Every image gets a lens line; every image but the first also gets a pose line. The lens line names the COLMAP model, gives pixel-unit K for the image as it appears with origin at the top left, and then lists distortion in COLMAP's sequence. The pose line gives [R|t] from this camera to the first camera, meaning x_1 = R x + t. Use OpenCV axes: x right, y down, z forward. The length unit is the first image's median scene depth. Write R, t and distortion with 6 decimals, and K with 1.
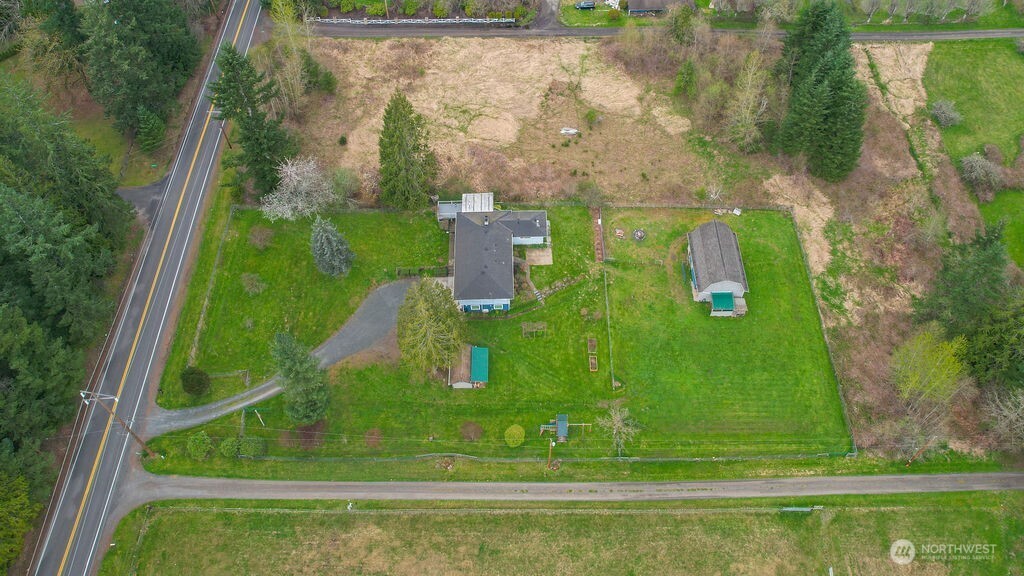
lens RADIAL K [[658.8, 0, 509.0], [0, 658.8, 291.8], [0, 0, 1]] dist [-0.055816, 0.028492]
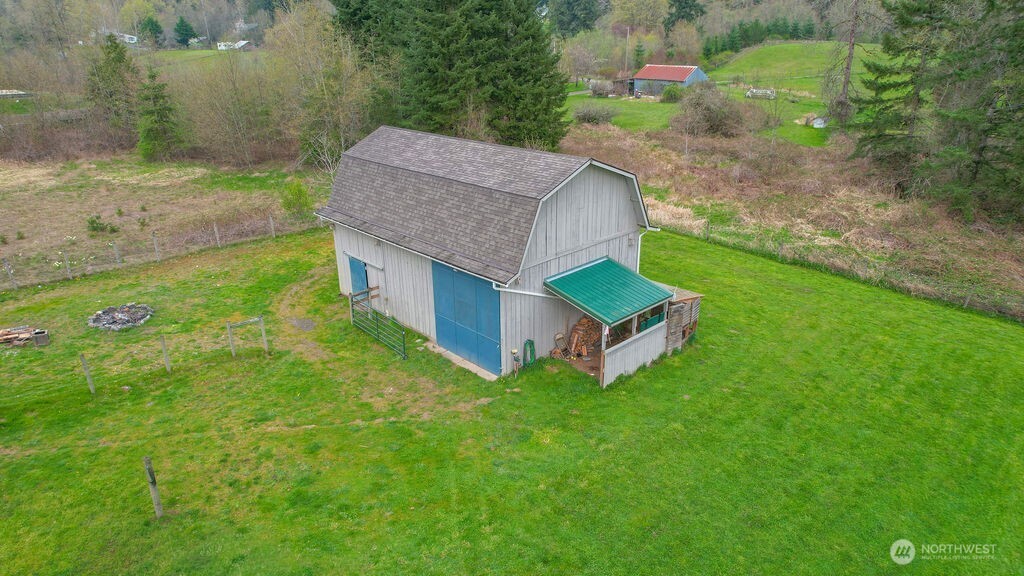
lens RADIAL K [[658.8, 0, 515.1], [0, 658.8, 289.0], [0, 0, 1]] dist [-0.055816, 0.028492]
pose [[0.721424, -0.243769, 0.648169, 0.173162], [0.581483, 0.721543, -0.375837, 0.077971], [-0.376065, 0.648037, 0.662286, 0.894317]]
